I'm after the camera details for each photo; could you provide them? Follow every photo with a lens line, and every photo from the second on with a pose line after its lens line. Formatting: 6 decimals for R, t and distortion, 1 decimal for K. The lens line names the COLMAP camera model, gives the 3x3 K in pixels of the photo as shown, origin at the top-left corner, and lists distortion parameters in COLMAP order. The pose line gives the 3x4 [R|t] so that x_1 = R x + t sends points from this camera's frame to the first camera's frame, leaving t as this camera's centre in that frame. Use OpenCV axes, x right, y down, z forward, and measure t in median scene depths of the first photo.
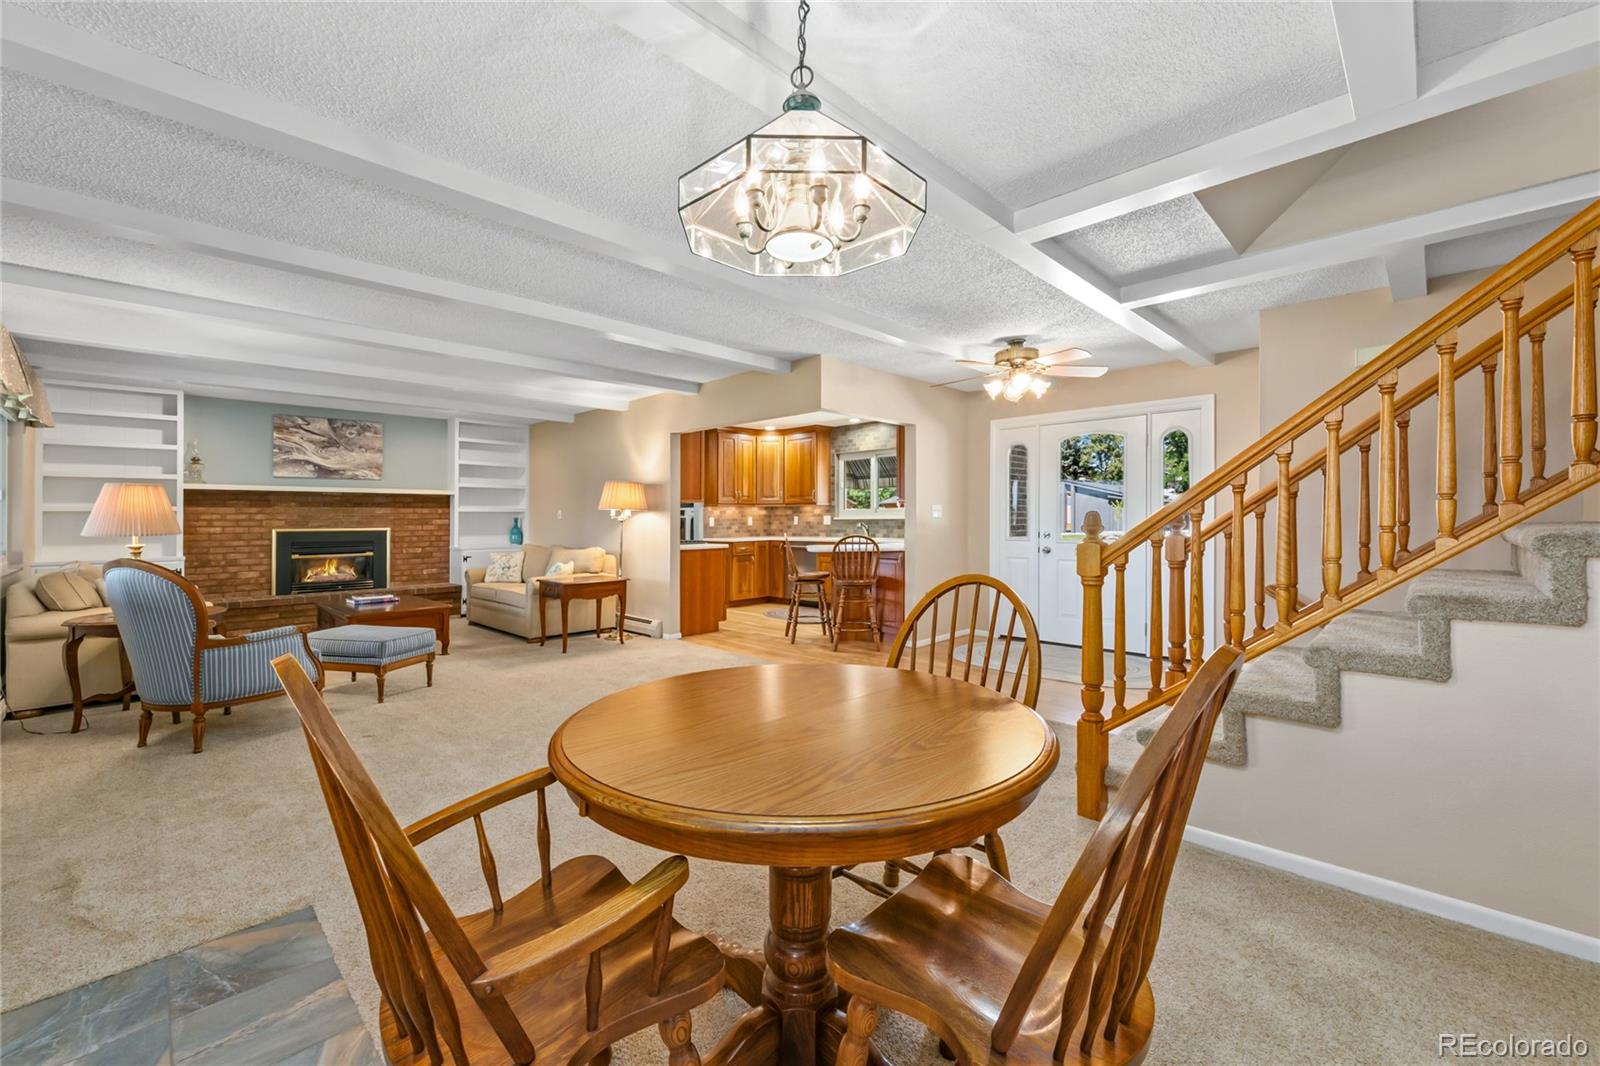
lens RADIAL K [[649.9, 0, 802.2], [0, 649.9, 506.6], [0, 0, 1]] dist [0.002146, -0.000590]
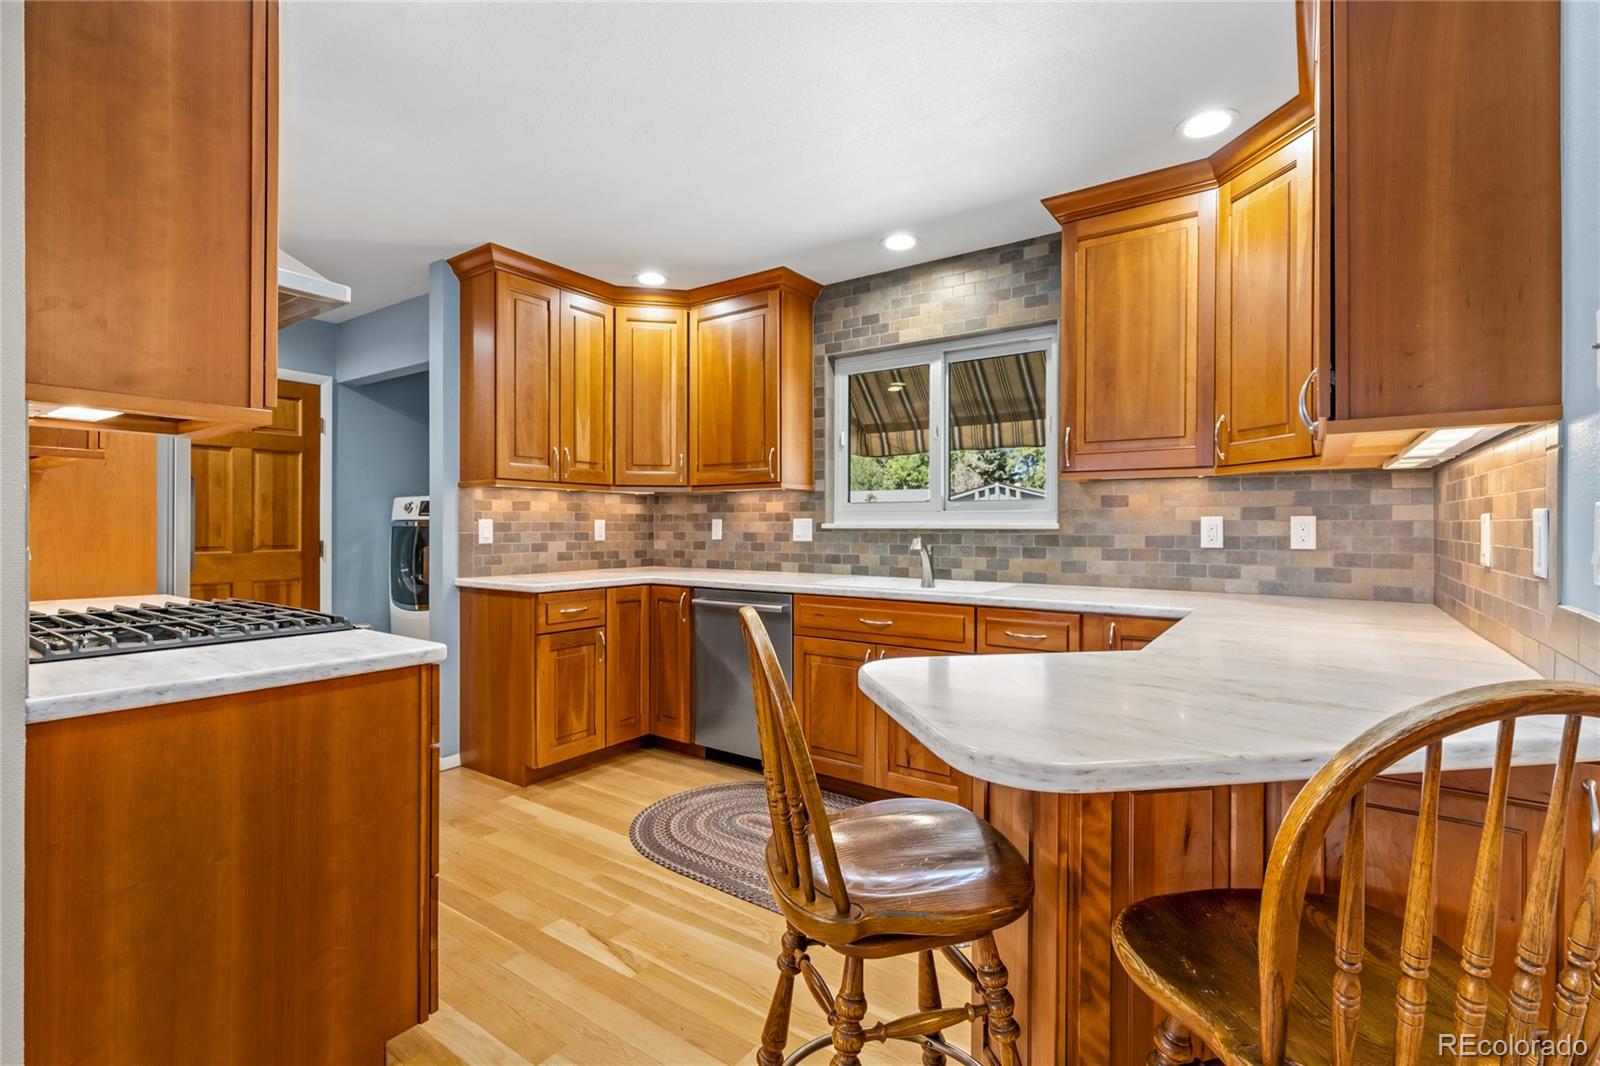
lens RADIAL K [[735.5, 0, 804.3], [0, 735.5, 535.6], [0, 0, 1]] dist [-0.003090, -0.000611]
pose [[0.986466, 0.006986, 0.163816, -0.039211], [-0.011467, 0.999585, 0.026426, 0.015785], [-0.163563, -0.027946, 0.986137, 0.692897]]
